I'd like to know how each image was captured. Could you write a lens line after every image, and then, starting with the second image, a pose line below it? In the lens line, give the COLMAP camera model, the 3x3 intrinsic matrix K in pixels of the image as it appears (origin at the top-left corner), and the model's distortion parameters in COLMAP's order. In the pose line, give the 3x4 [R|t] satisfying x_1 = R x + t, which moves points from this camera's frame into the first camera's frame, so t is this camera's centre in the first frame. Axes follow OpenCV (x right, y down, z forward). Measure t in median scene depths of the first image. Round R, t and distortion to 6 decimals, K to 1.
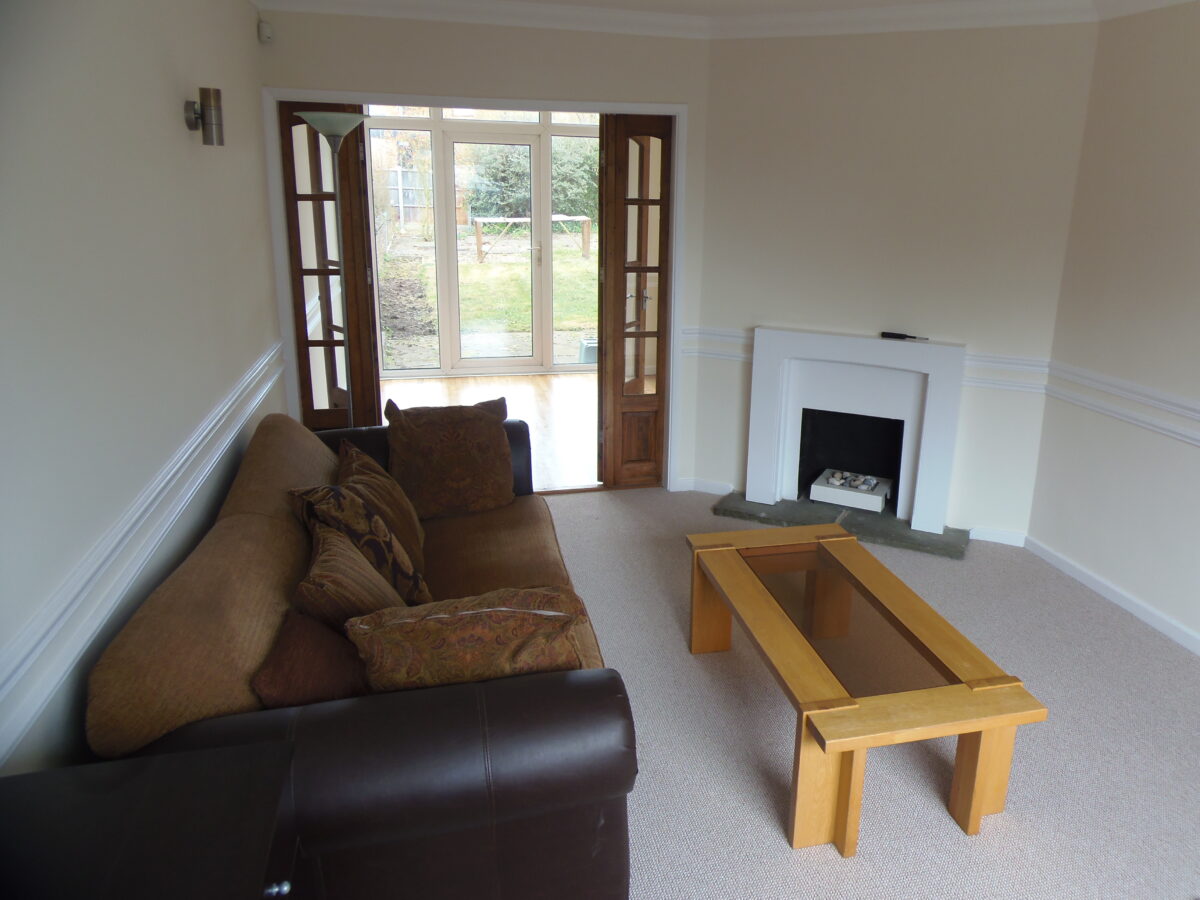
lens RADIAL K [[878.9, 0, 680.4], [0, 878.9, 428.0], [0, 0, 1]] dist [-0.009249, -0.000004]
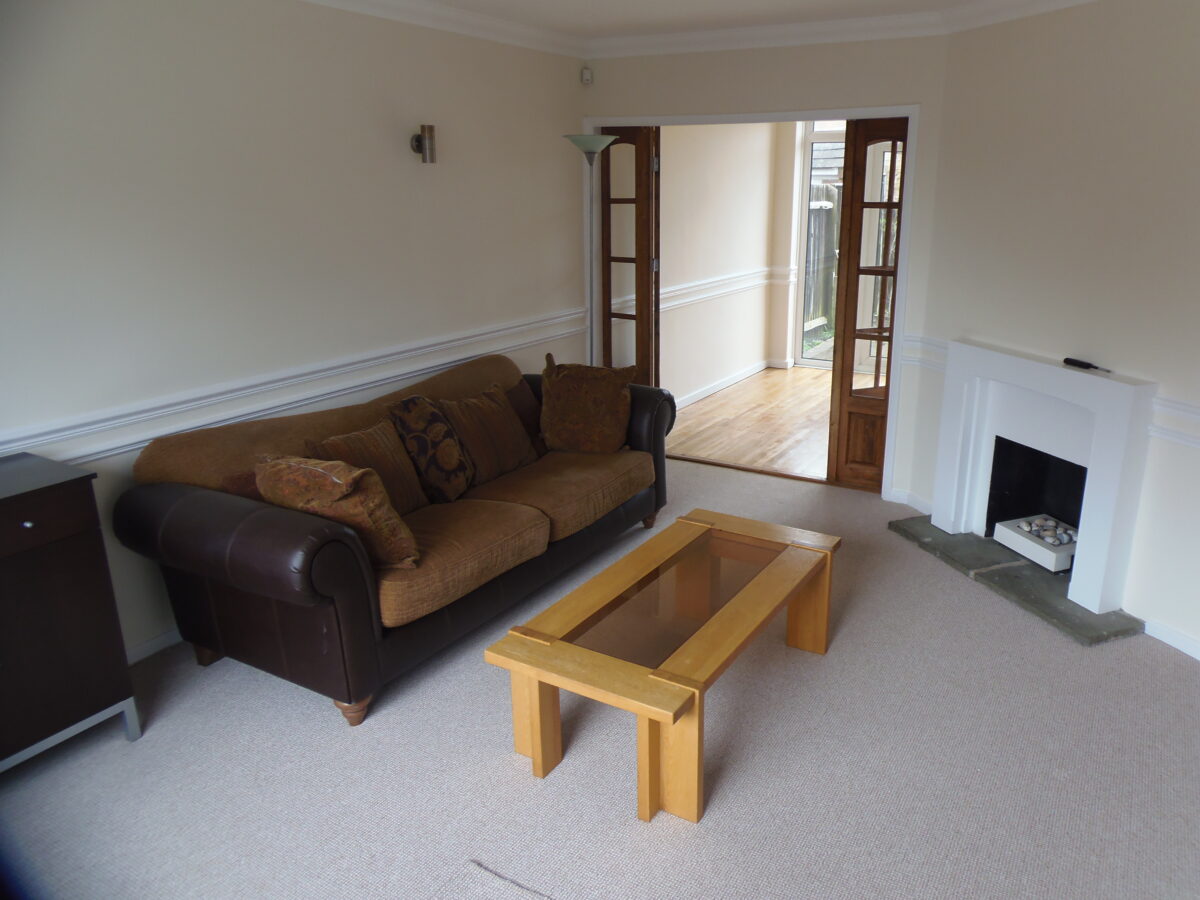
lens RADIAL K [[878.9, 0, 680.4], [0, 878.9, 428.0], [0, 0, 1]] dist [-0.009249, -0.000004]
pose [[0.721129, 0.169474, -0.671752, 0.522474], [-0.178210, 0.982367, 0.056529, -0.024015], [0.669488, 0.078948, 0.738616, 0.131478]]
